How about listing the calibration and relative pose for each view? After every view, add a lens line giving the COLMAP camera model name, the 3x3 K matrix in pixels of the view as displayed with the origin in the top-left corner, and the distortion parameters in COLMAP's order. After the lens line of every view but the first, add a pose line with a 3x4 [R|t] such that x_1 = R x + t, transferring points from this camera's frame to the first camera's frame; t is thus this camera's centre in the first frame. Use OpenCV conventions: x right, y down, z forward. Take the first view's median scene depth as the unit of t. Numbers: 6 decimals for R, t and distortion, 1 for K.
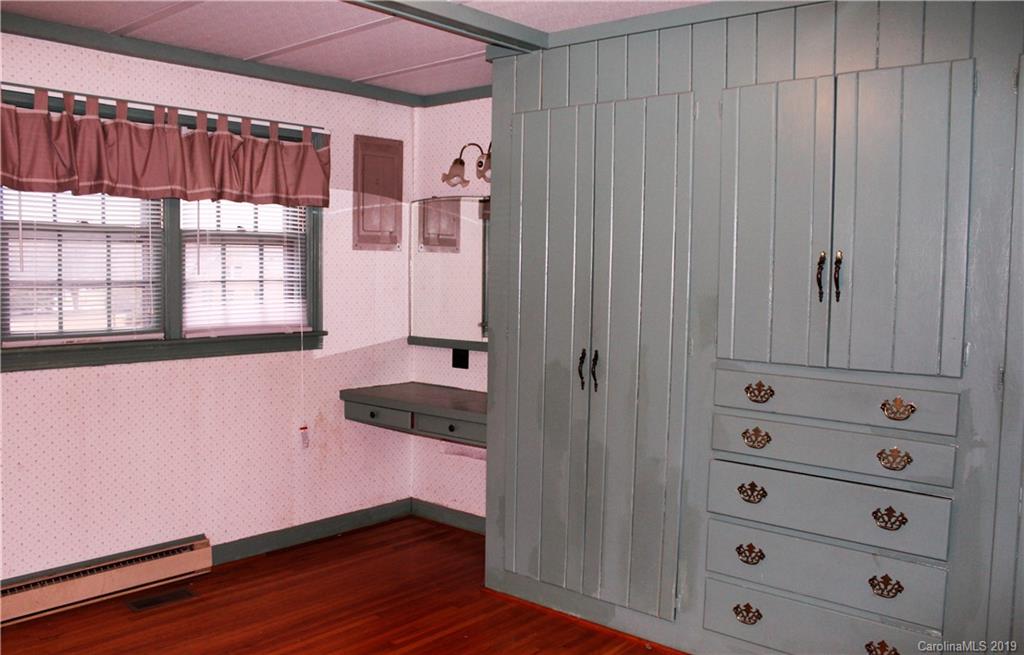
lens RADIAL K [[898.3, 0, 512.0], [0, 898.3, 327.5], [0, 0, 1]] dist [-0.012306, -0.006234]
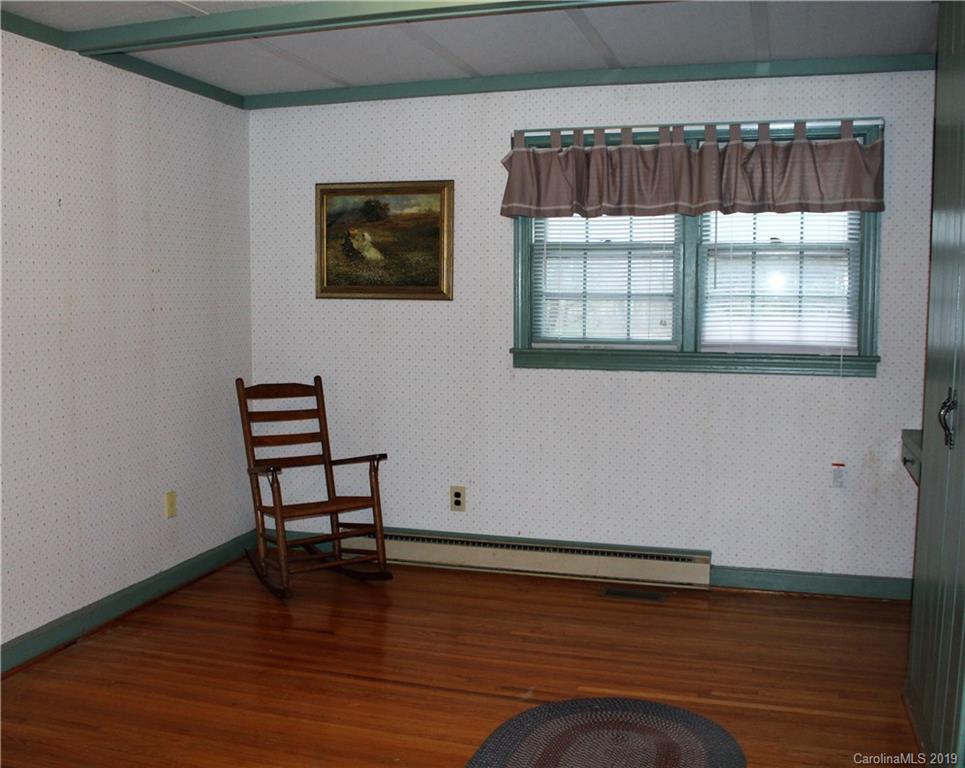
lens RADIAL K [[969.5, 0, 482.5], [0, 969.5, 384.0], [0, 0, 1]] dist [-0.153759, 0.005220]
pose [[0.434248, 0.072089, -0.897904, 0.524666], [-0.059341, 0.996917, 0.051340, 0.007294], [0.898836, 0.030988, 0.437187, 0.330690]]
